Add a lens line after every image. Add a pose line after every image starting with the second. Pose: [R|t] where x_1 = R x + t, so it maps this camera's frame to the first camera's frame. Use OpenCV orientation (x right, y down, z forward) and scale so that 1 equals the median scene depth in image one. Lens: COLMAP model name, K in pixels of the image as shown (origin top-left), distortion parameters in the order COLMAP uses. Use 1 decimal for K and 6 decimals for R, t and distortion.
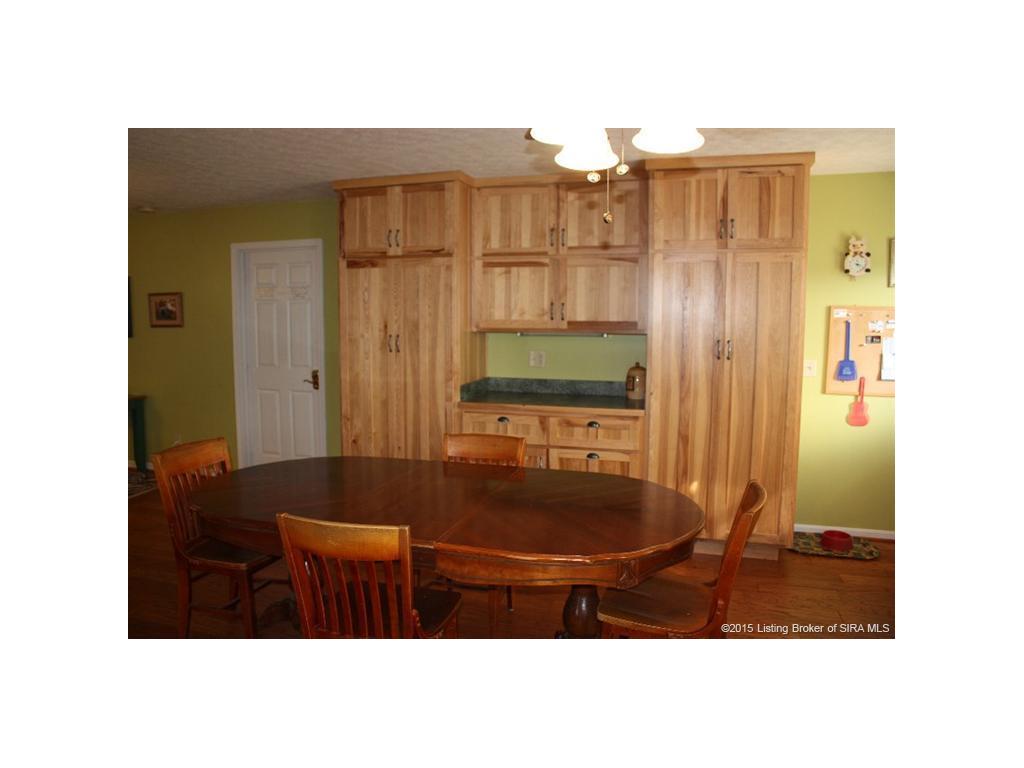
lens RADIAL K [[637.6, 0, 509.4], [0, 637.6, 374.9], [0, 0, 1]] dist [-0.167954, 0.149261]
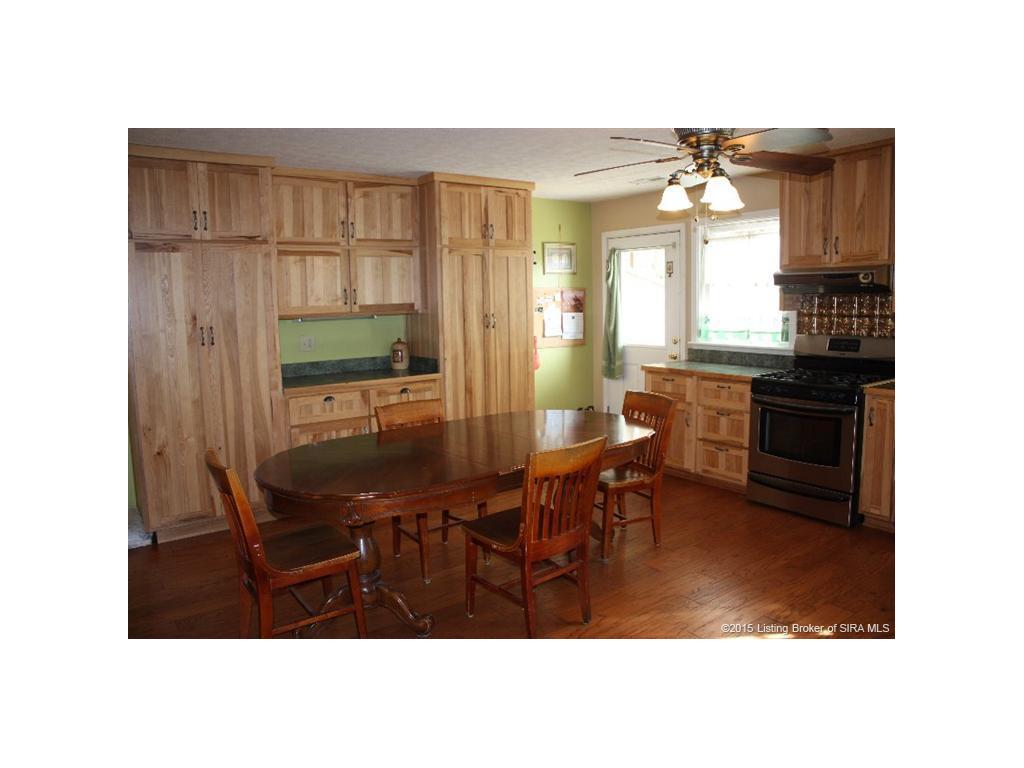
lens RADIAL K [[637.6, 0, 509.4], [0, 637.6, 374.9], [0, 0, 1]] dist [-0.167954, 0.149261]
pose [[0.612676, -0.112887, 0.782230, -0.633827], [0.097872, 0.992965, 0.066641, -0.010575], [-0.784250, 0.035729, 0.619415, 0.106565]]
